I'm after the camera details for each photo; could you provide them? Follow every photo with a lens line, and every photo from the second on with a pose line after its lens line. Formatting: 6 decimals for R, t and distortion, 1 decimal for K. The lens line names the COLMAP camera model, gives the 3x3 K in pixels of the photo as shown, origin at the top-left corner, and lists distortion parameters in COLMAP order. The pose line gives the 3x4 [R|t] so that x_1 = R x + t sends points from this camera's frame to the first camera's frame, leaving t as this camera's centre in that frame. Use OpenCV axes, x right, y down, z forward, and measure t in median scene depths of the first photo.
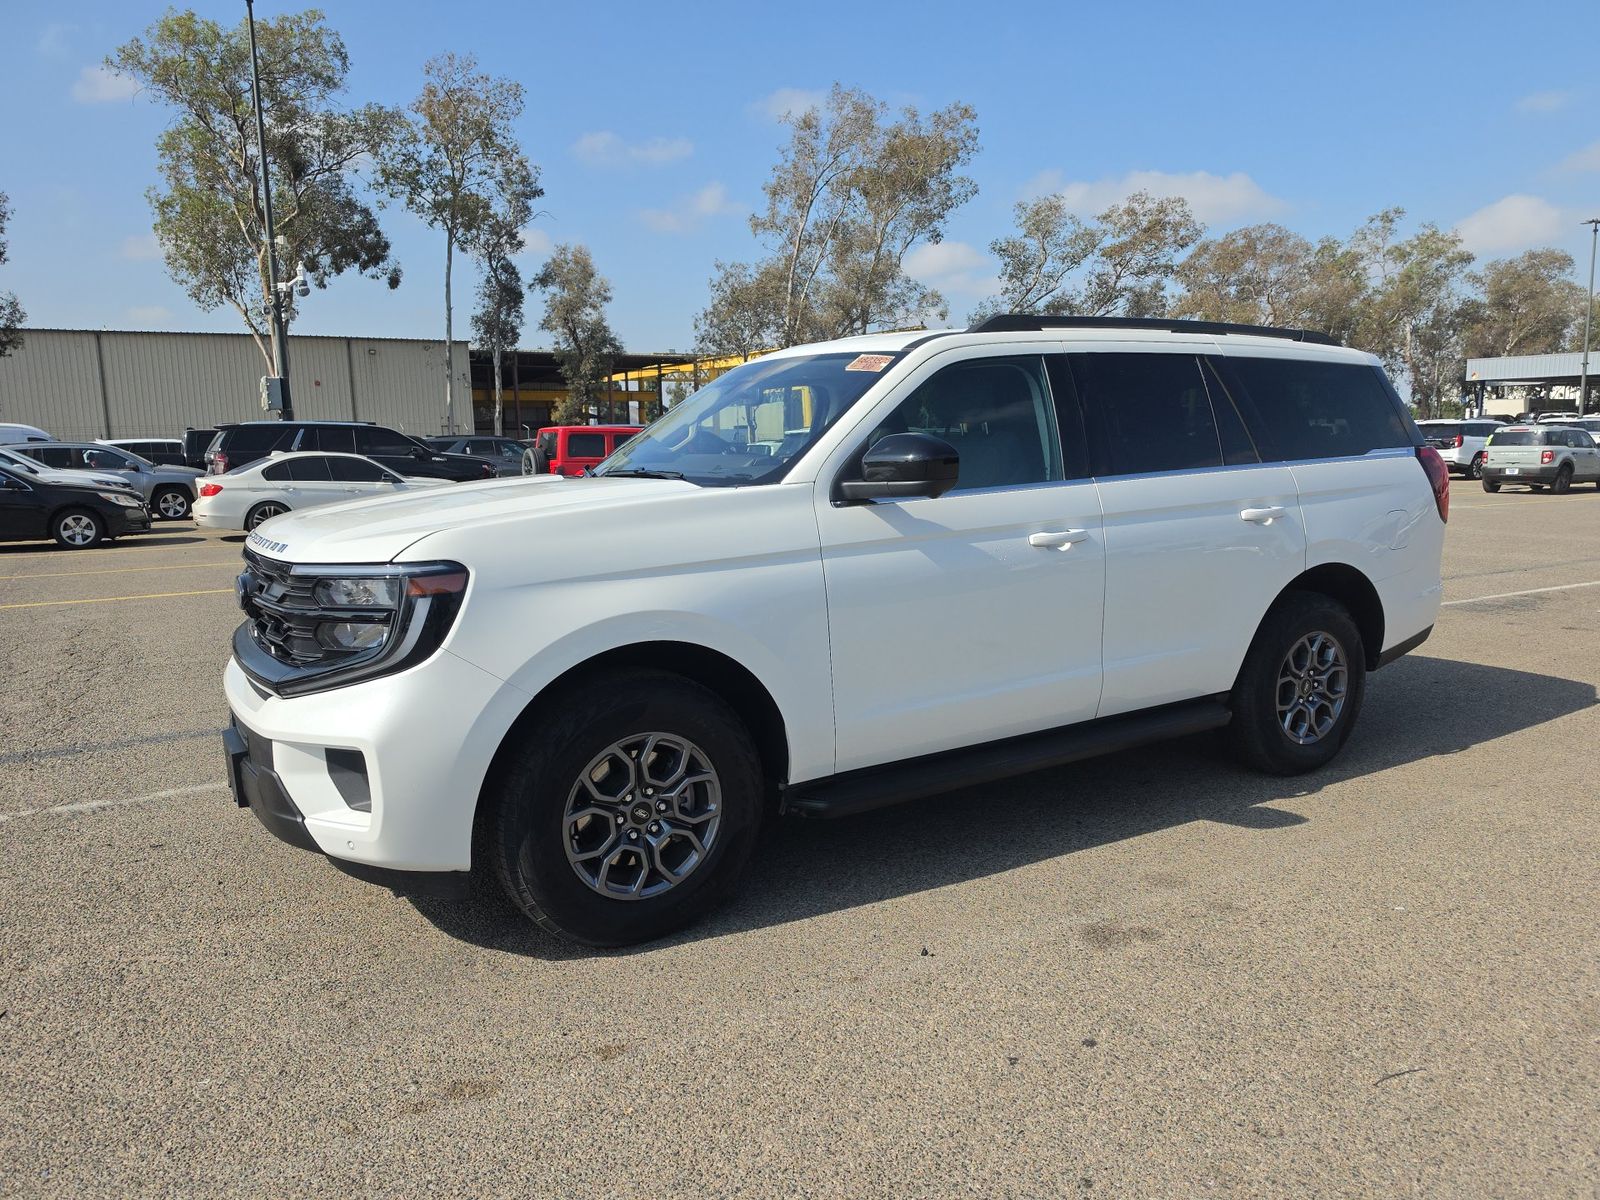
lens RADIAL K [[1195.8, 0, 780.3], [0, 1195.8, 596.9], [0, 0, 1]] dist [0.001488, 0.004849]
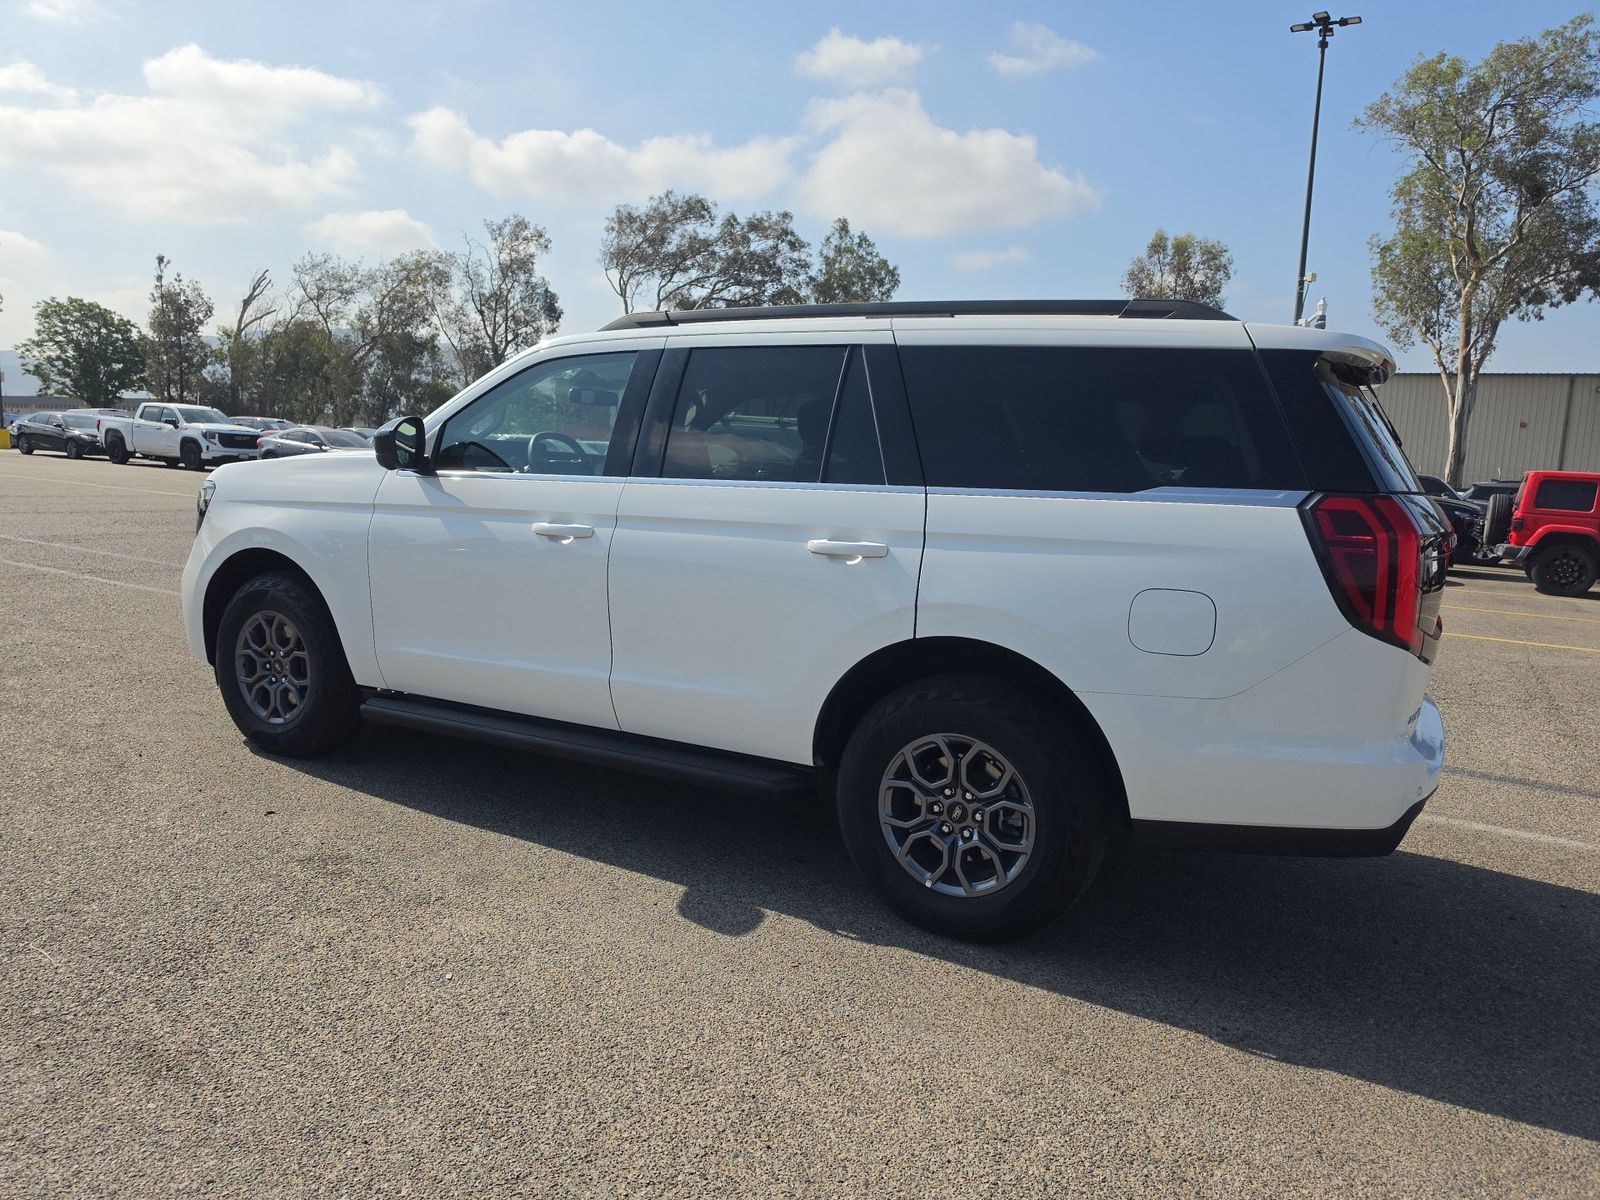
lens RADIAL K [[1195.8, 0, 805.1], [0, 1195.8, 591.7], [0, 0, 1]] dist [0.001488, 0.004849]
pose [[0.455506, 0.138396, -0.879409, 0.203236], [-0.176424, 0.982283, 0.063204, -0.016365], [0.872576, 0.126360, 0.471852, 0.118432]]
